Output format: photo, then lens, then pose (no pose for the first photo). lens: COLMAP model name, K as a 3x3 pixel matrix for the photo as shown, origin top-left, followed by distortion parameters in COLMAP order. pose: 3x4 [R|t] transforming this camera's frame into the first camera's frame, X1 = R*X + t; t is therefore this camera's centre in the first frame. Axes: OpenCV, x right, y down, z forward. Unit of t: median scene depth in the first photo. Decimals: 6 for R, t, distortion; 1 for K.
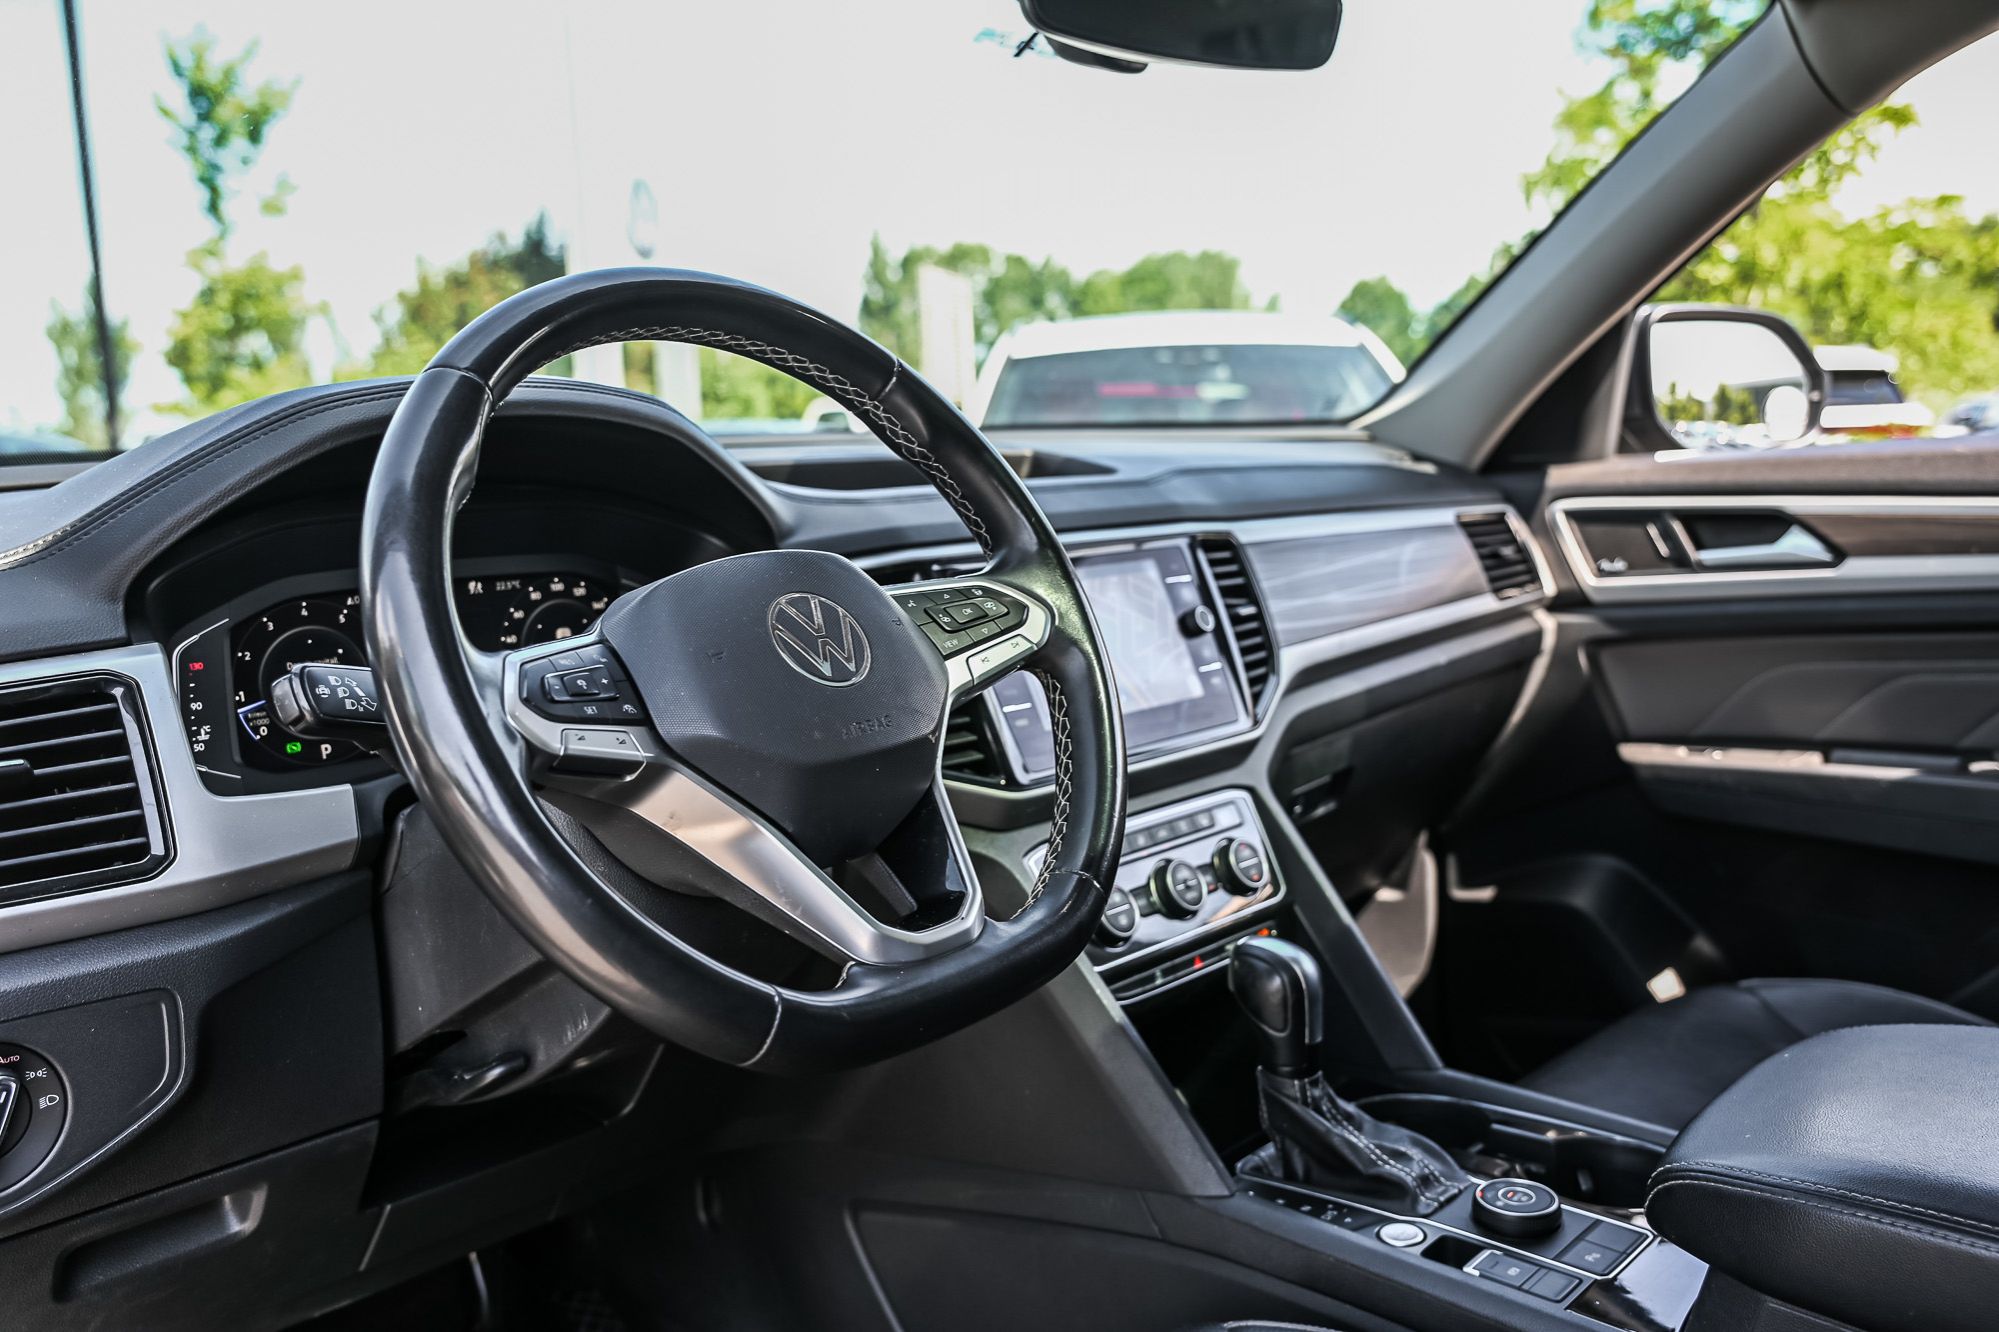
lens RADIAL K [[1705.0, 0, 1003.7], [0, 1705.0, 682.9], [0, 0, 1]] dist [0.035494, -0.015750]
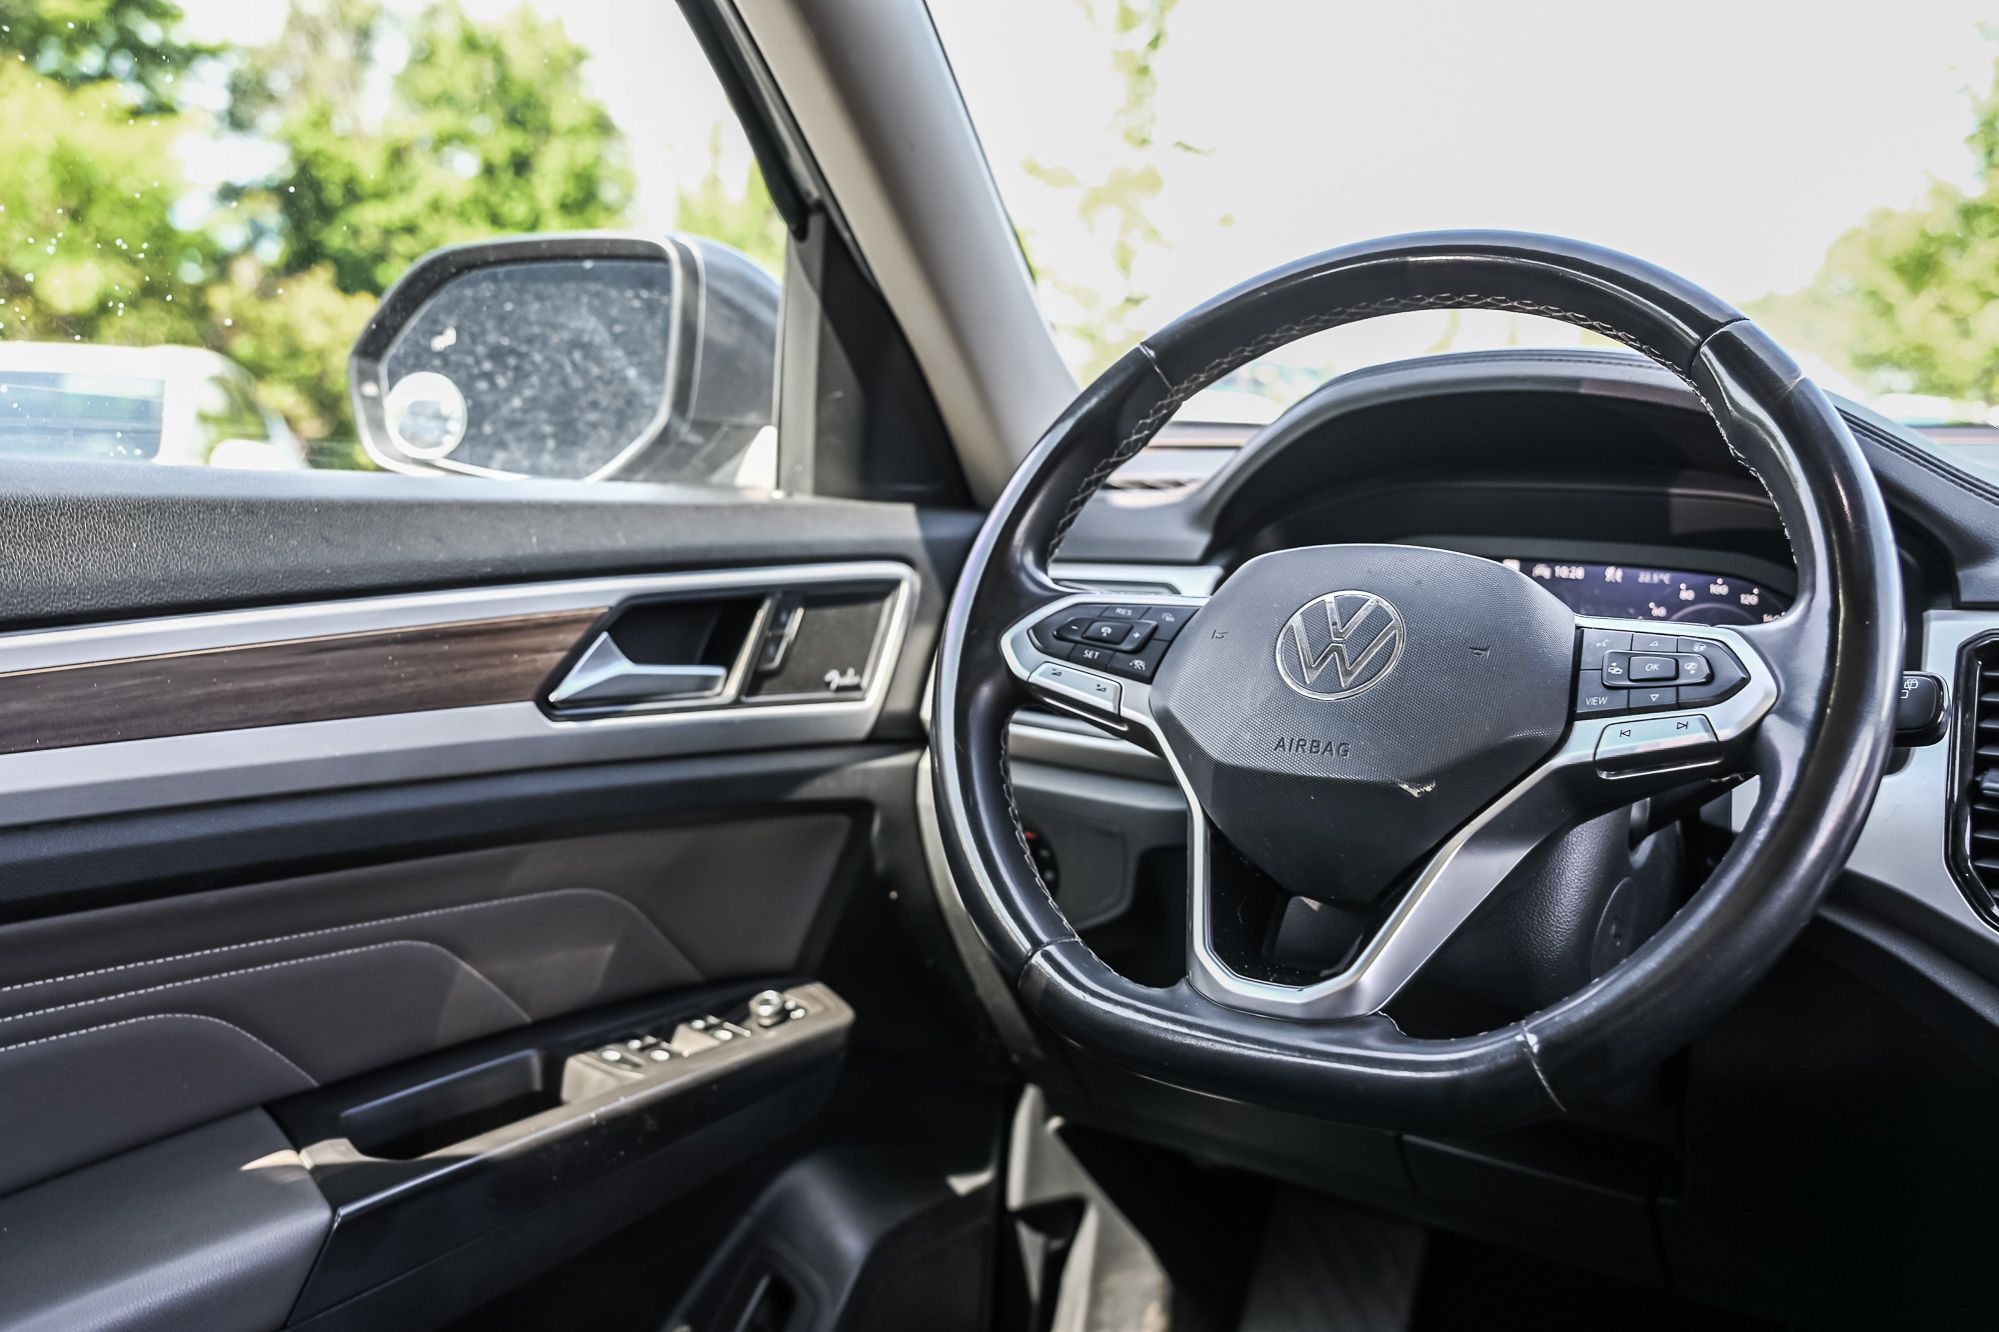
lens RADIAL K [[1705.0, 0, 1008.4], [0, 1705.0, 678.7], [0, 0, 1]] dist [0.035494, -0.015750]
pose [[0.163766, 0.181513, -0.969657, 0.534716], [-0.167761, 0.973734, 0.153943, -0.085650], [0.972130, 0.137460, 0.189915, 0.488543]]
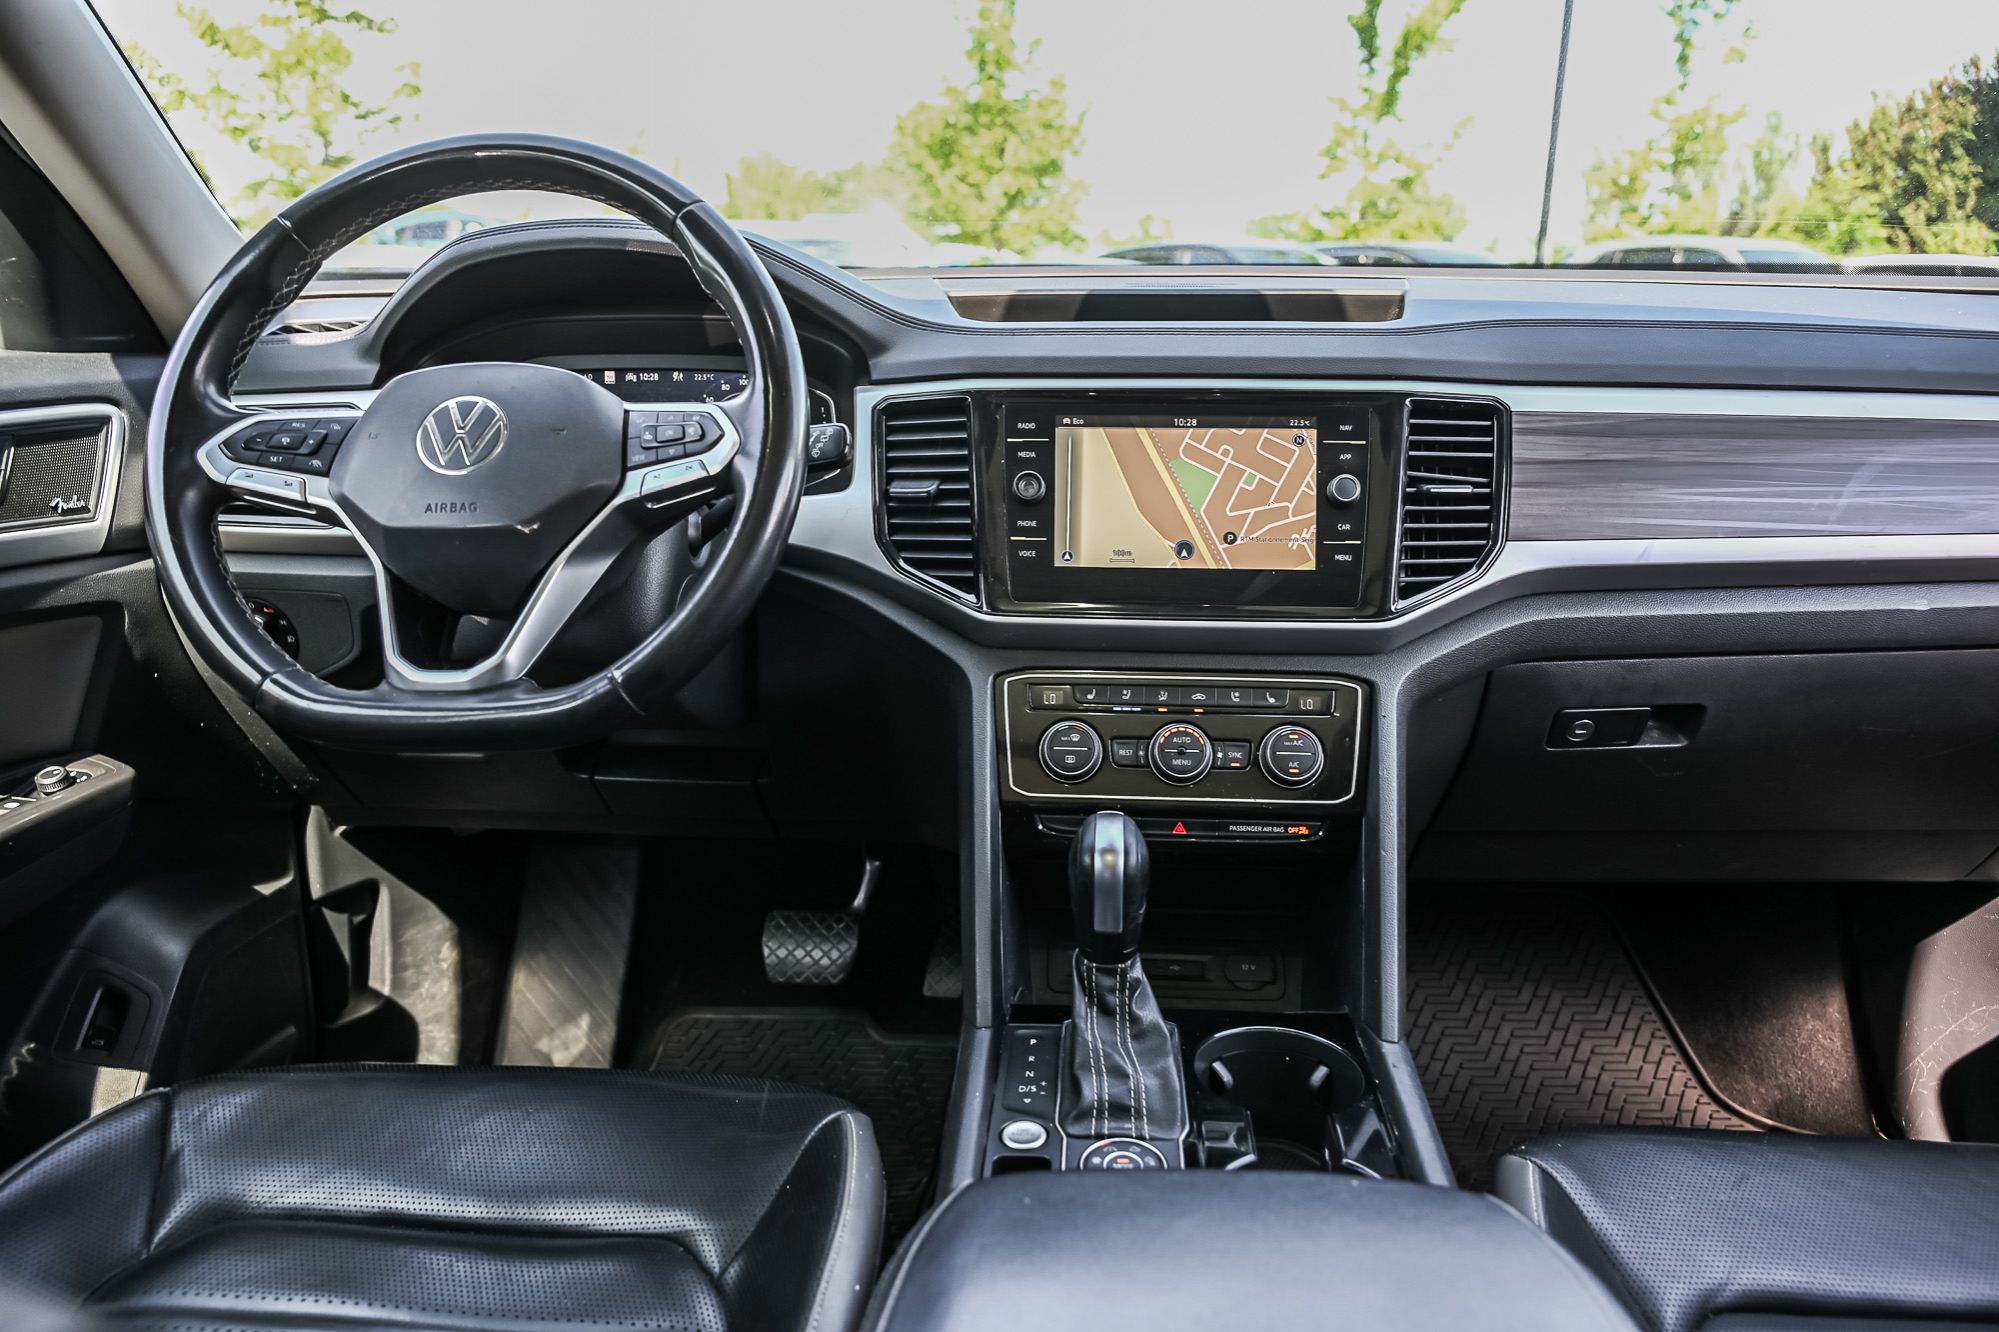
lens RADIAL K [[1314.0, 0, 1004.0], [0, 1314.0, 671.1], [0, 0, 1]] dist [-0.003392, -0.007041]
pose [[0.626324, 0.255729, -0.736425, 0.669901], [-0.130740, 0.965741, 0.224167, -0.094258], [0.768522, -0.044121, 0.638301, 0.496660]]
